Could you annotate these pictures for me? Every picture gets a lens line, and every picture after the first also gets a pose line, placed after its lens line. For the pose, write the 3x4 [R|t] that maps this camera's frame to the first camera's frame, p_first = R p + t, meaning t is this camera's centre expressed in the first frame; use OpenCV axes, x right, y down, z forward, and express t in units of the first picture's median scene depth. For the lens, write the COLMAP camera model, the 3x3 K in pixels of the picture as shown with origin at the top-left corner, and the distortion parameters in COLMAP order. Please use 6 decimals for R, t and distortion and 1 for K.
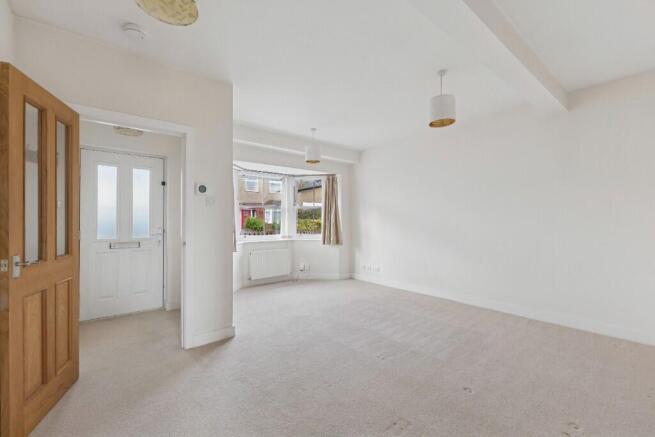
lens RADIAL K [[284.7, 0, 327.5], [0, 284.7, 218.5], [0, 0, 1]] dist [0.002951, -0.000213]
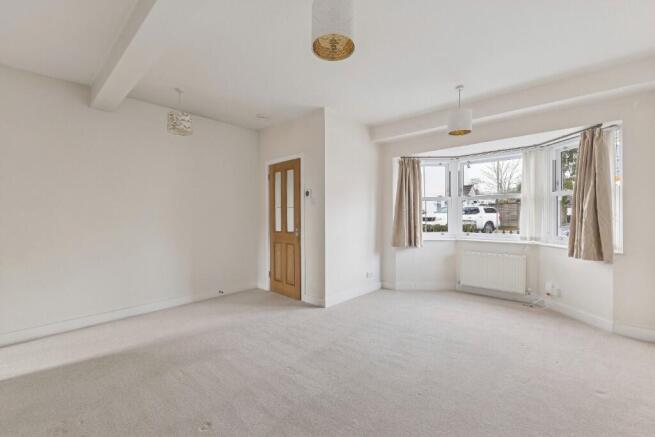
lens RADIAL K [[289.2, 0, 326.3], [0, 289.2, 215.4], [0, 0, 1]] dist [0.009498, 0.000067]
pose [[0.128429, -0.004328, -0.991709, 0.520239], [0.012318, 0.999920, -0.002769, 0.005651], [0.991642, -0.011861, 0.128472, 0.466457]]
